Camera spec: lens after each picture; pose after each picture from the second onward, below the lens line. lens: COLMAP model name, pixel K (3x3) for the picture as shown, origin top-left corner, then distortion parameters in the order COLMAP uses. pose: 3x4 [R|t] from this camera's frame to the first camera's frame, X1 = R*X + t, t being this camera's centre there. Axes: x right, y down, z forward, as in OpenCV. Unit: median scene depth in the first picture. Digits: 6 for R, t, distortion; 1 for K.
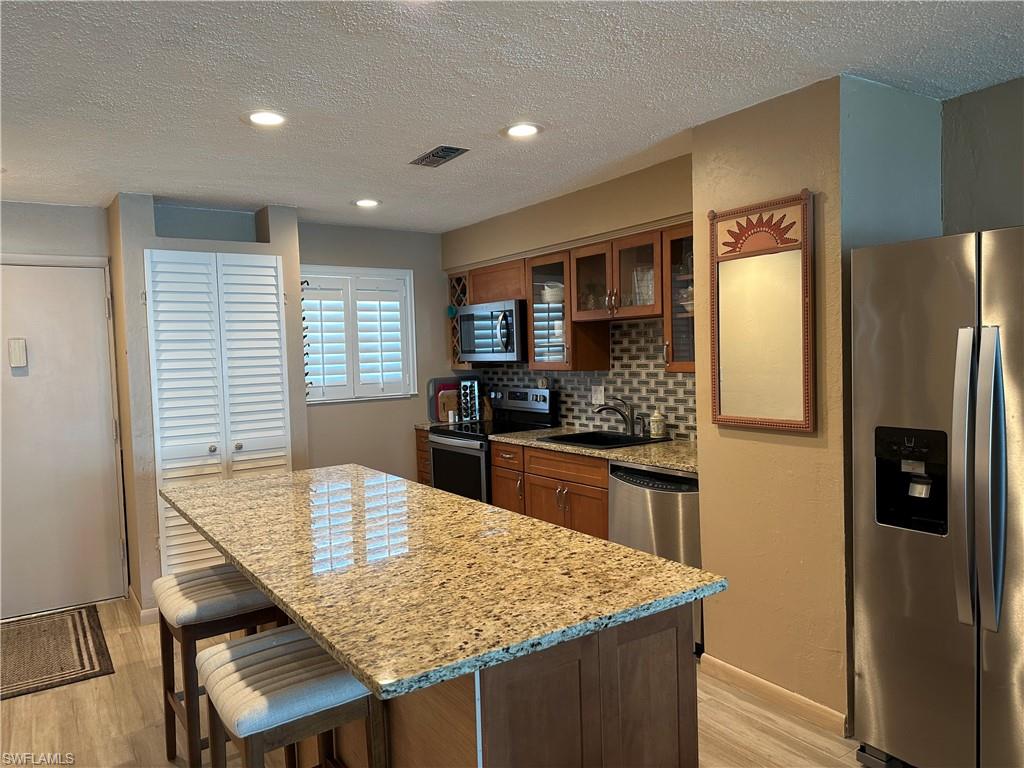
lens RADIAL K [[711.6, 0, 509.0], [0, 711.6, 386.8], [0, 0, 1]] dist [0.077041, -0.102740]
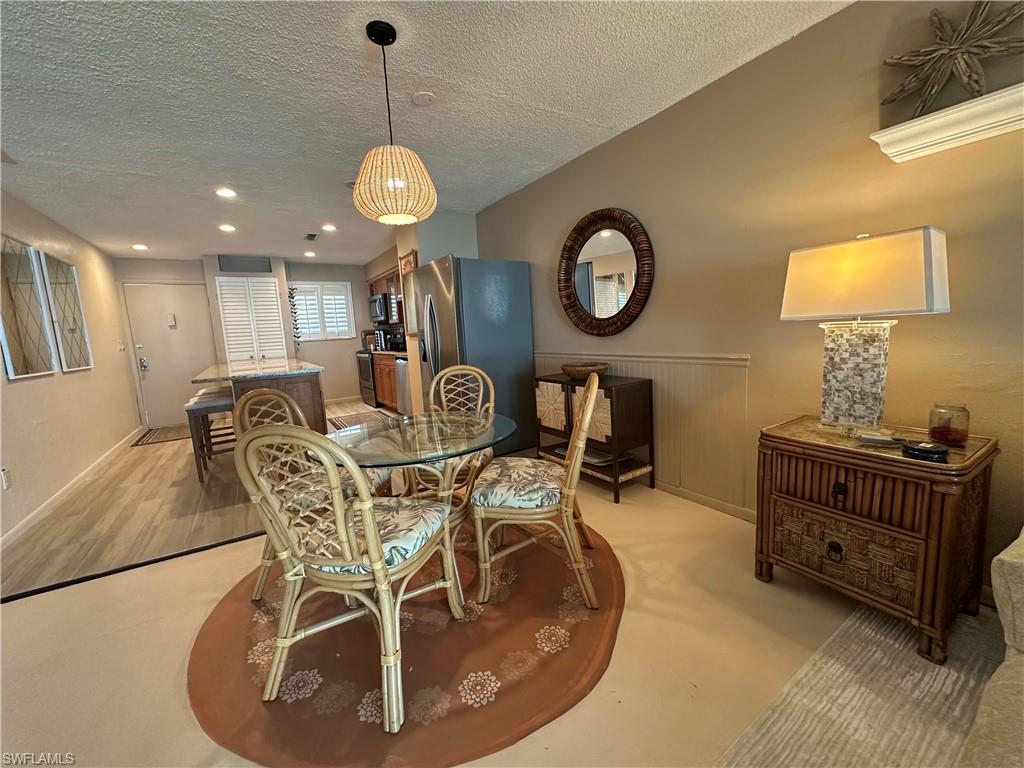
lens RADIAL K [[406.2, 0, 512.0], [0, 406.2, 384.0], [0, 0, 1]] dist [0.000750, 0.000103]
pose [[0.999557, -0.015390, -0.025480, 0.515641], [0.017538, 0.996110, 0.086350, 0.072220], [0.024052, -0.086759, 0.995939, -0.384342]]
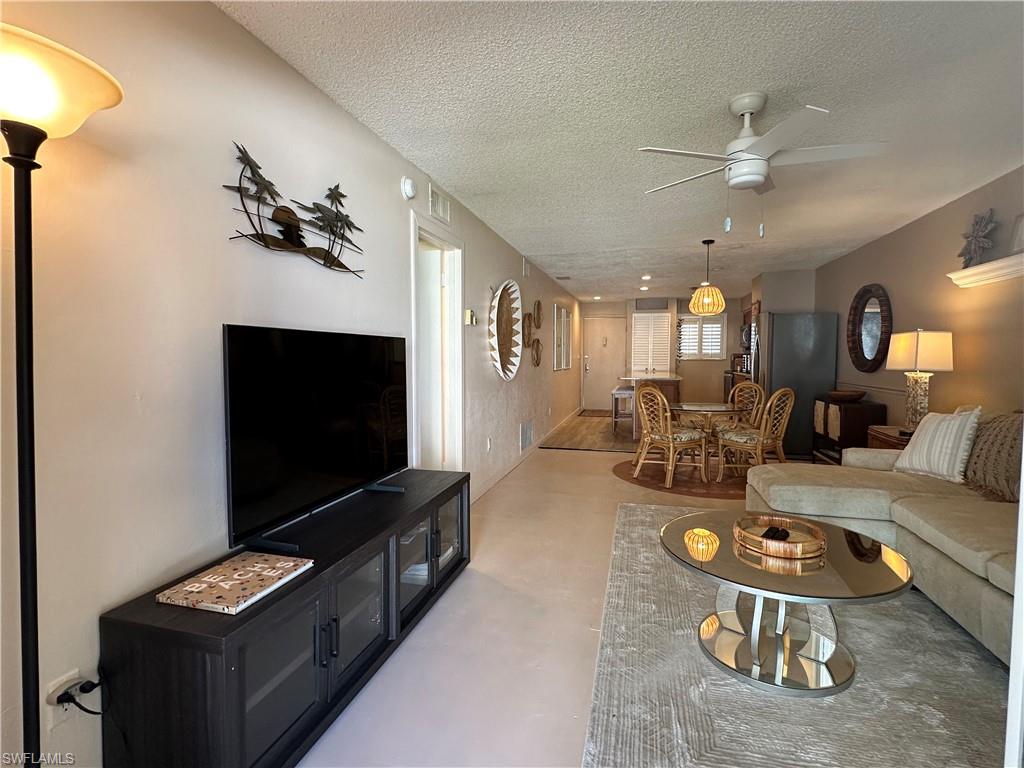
lens RADIAL K [[504.0, 0, 512.0], [0, 504.0, 384.0], [0, 0, 1]] dist [-0.014992, 0.000584]
pose [[0.652586, 0.078952, -0.753590, 0.995815], [-0.061346, 0.996797, 0.051308, 0.071624], [0.755227, 0.012747, 0.655339, -1.082934]]
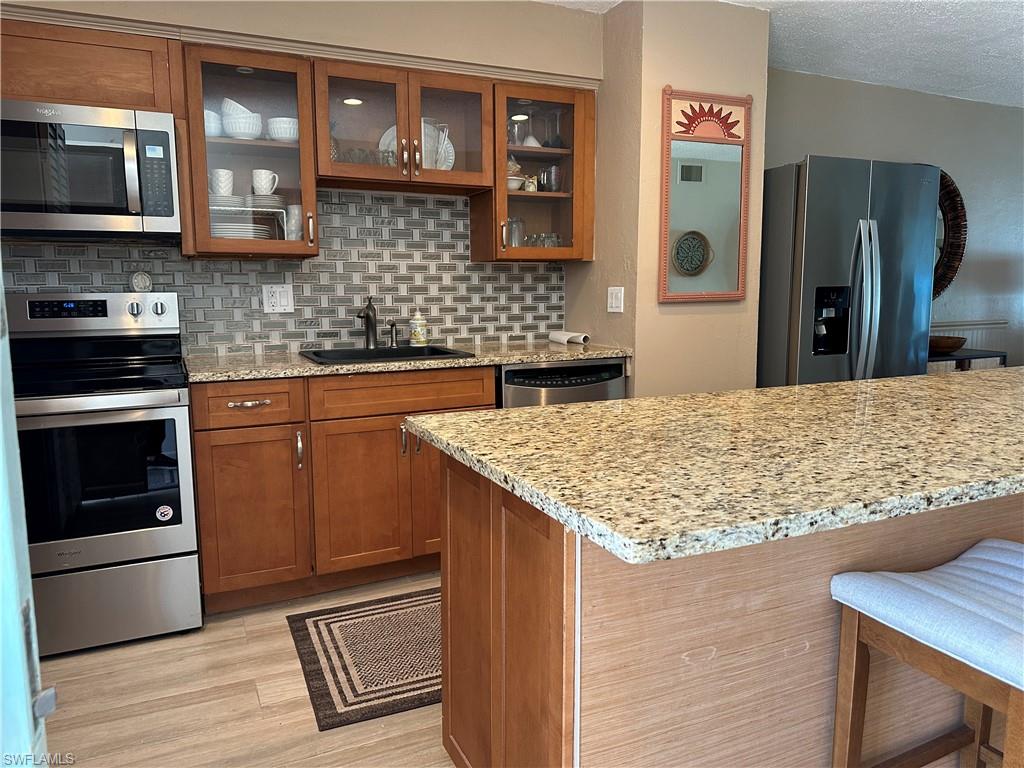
lens RADIAL K [[711.6, 0, 509.0], [0, 711.6, 386.8], [0, 0, 1]] dist [0.077041, -0.102740]
pose [[0.174624, -0.104267, 0.979099, -0.571373], [0.054726, 0.993868, 0.096079, 0.046729], [-0.983113, 0.036805, 0.179259, 0.768587]]
